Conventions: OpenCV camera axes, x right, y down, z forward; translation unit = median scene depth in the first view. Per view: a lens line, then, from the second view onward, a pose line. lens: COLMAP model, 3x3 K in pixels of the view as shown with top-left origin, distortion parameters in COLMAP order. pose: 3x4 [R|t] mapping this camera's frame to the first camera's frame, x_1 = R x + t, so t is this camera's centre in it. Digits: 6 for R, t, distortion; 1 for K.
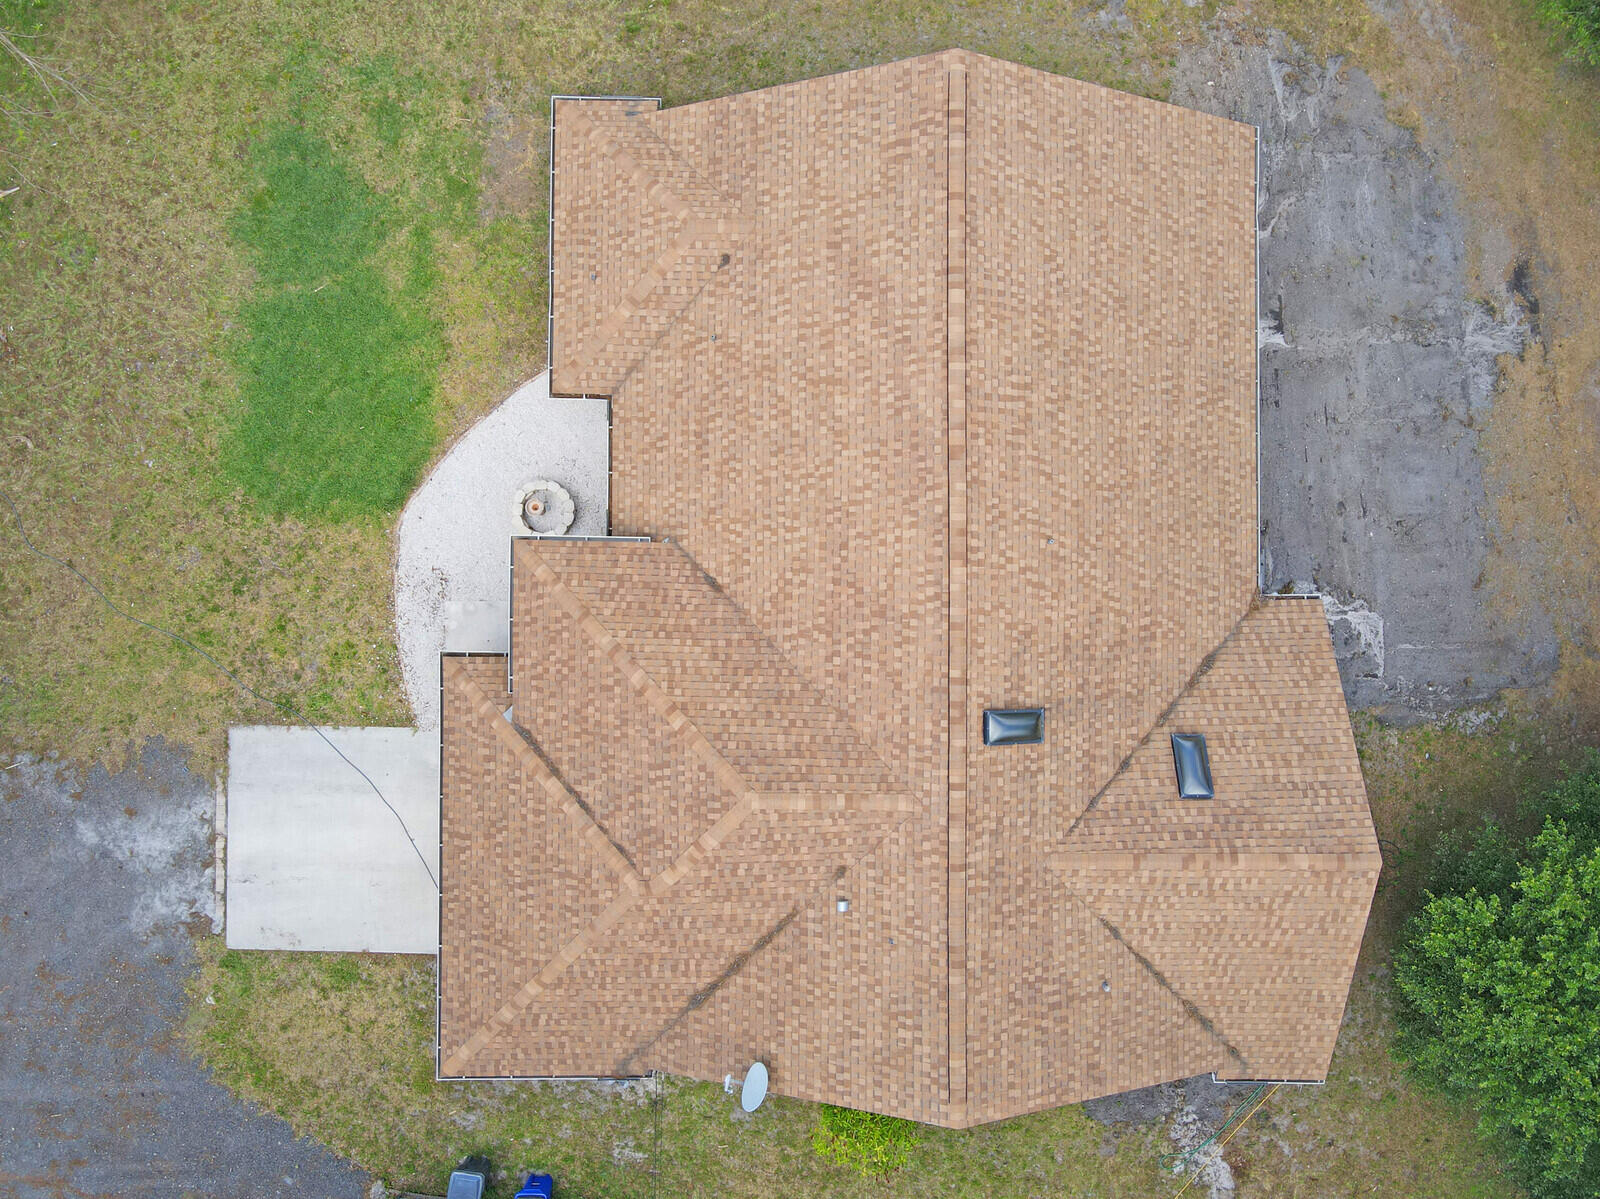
lens RADIAL K [[1183.1, 0, 800.0], [0, 1183.1, 599.5], [0, 0, 1]] dist [0.003796, 0.041014]
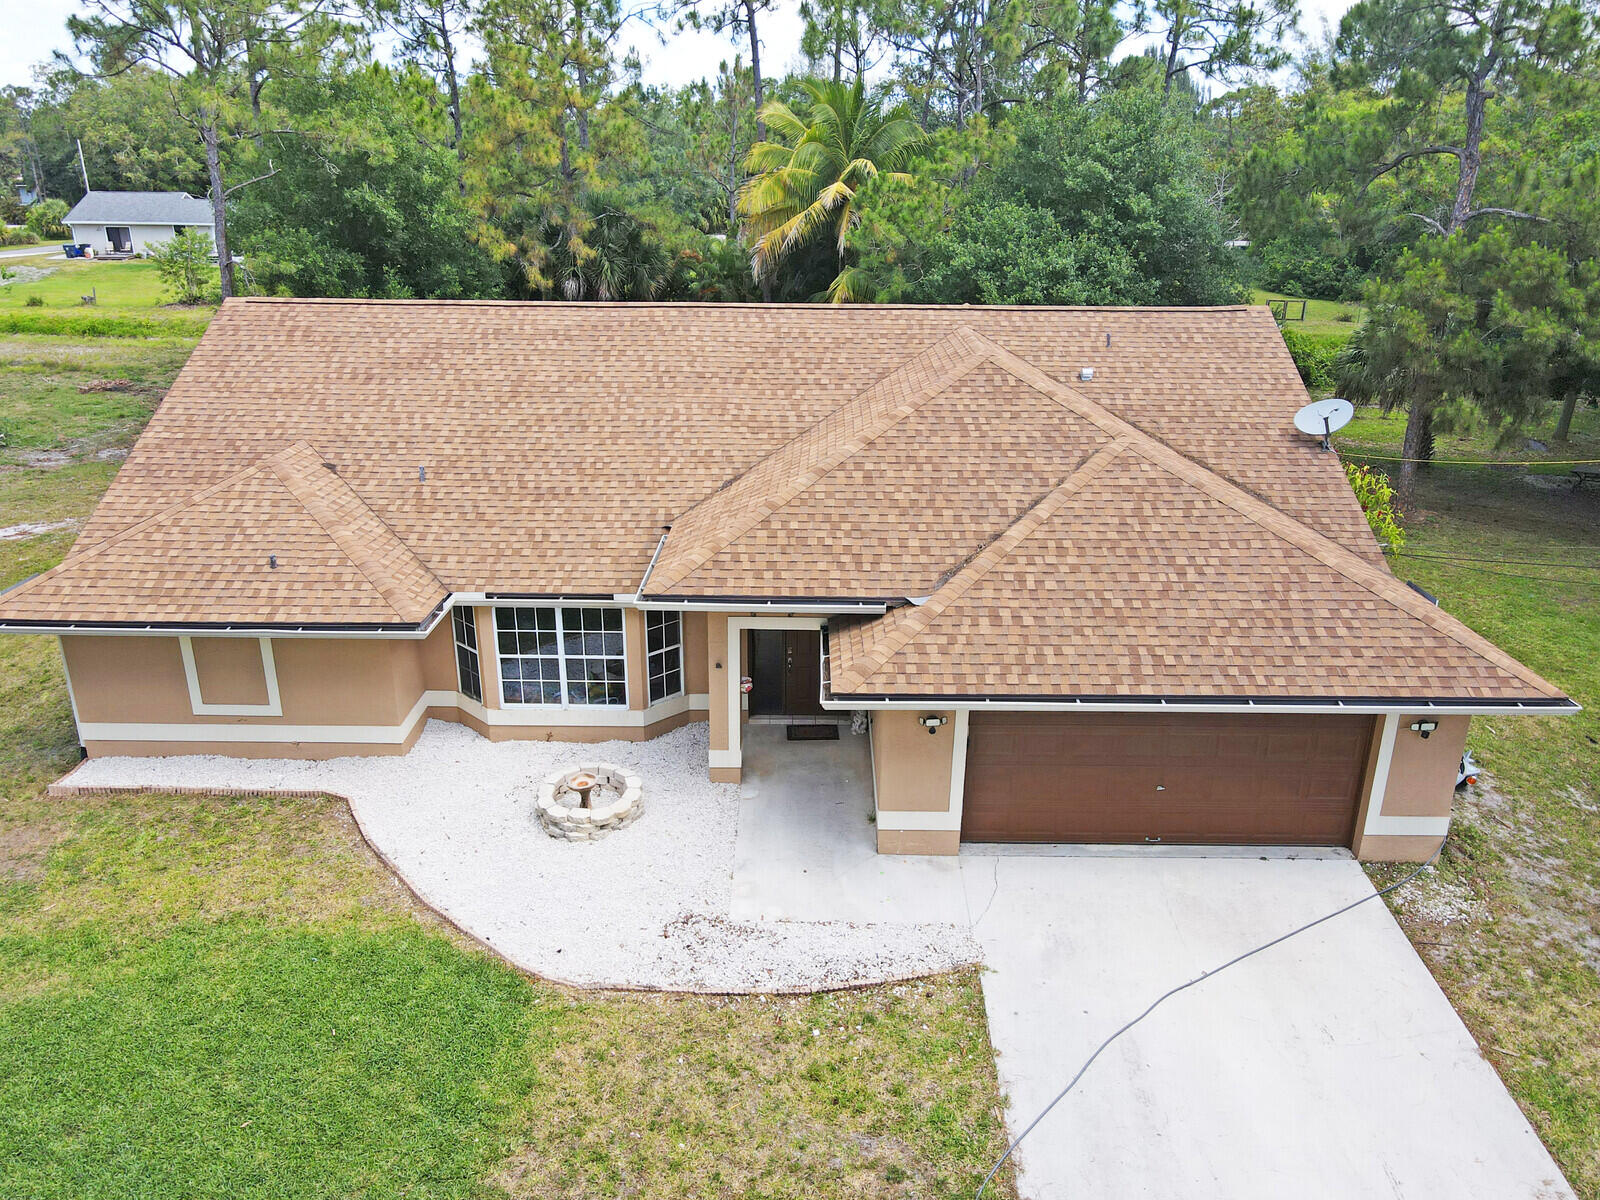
lens RADIAL K [[1181.7, 0, 800.0], [0, 1181.7, 600.0], [0, 0, 1]] dist [-0.004245, 0.035246]
pose [[0.005387, -0.368485, 0.929618, -0.730284], [0.999688, 0.024658, 0.003981, 0.027248], [-0.024389, 0.929307, 0.368503, 0.676641]]
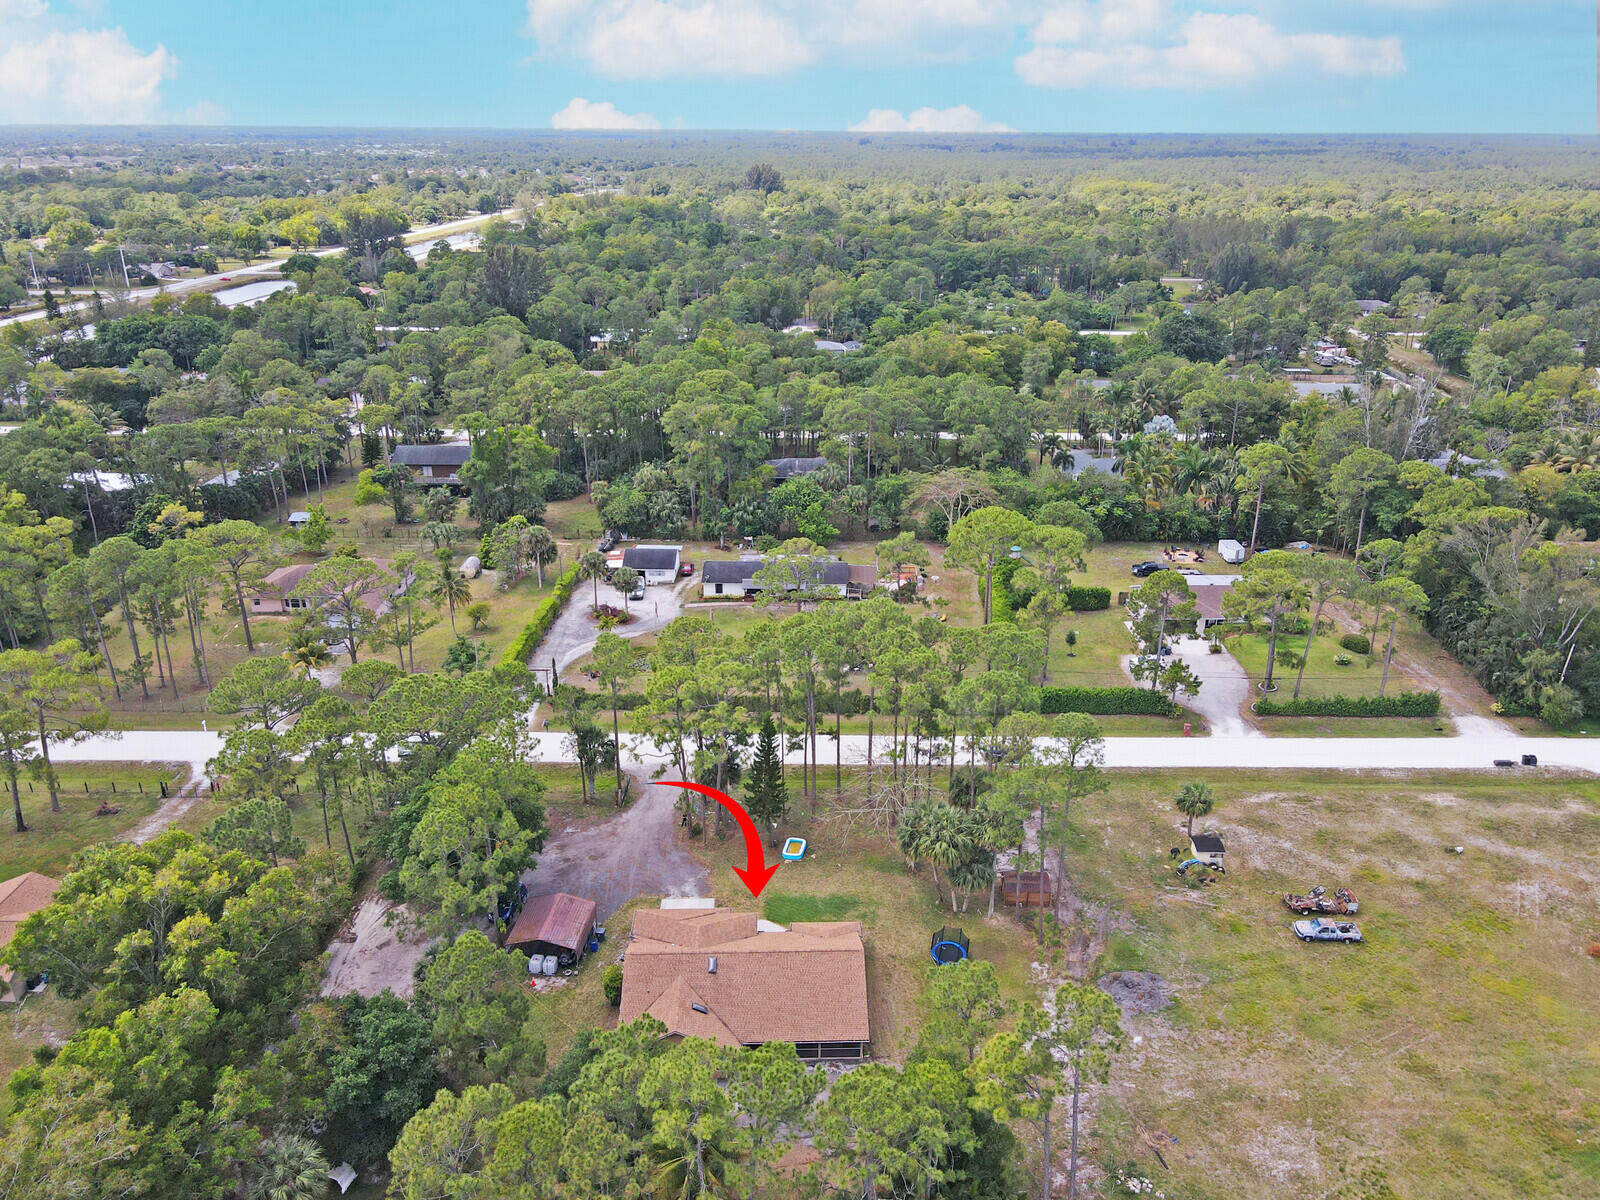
lens RADIAL K [[1183.1, 0, 800.0], [0, 1183.1, 600.0], [0, 0, 1]] dist [0.003796, 0.041014]
pose [[0.031776, 0.375839, -0.926140, 3.027446], [-0.999427, 0.022776, -0.025048, -0.112981], [0.011679, 0.926405, 0.376347, -1.549056]]
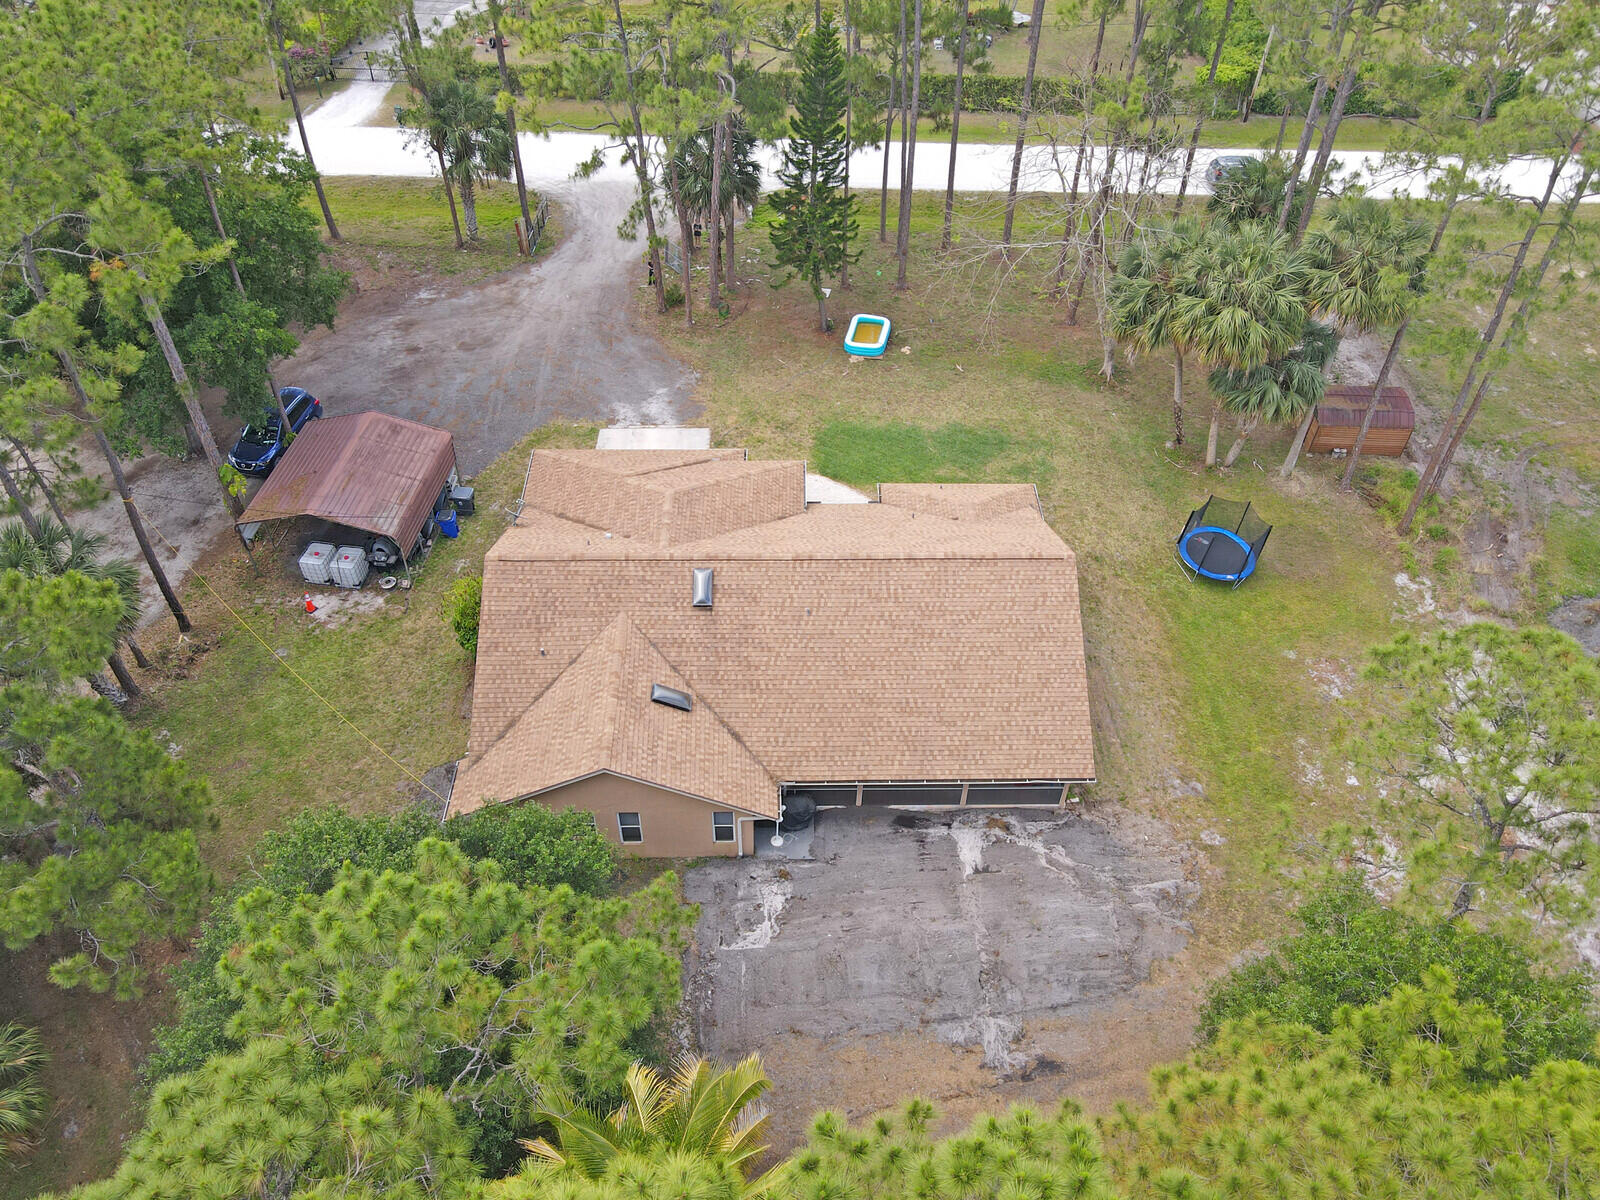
lens RADIAL K [[1117.2, 0, 800.0], [0, 1117.2, 600.0], [0, 0, 1]] dist [-0.006981, 0.000590]
pose [[0.025178, 0.702457, -0.711281, 1.094665], [-0.999680, 0.015974, -0.019611, -0.004076], [-0.002414, 0.711547, 0.702634, -0.126836]]
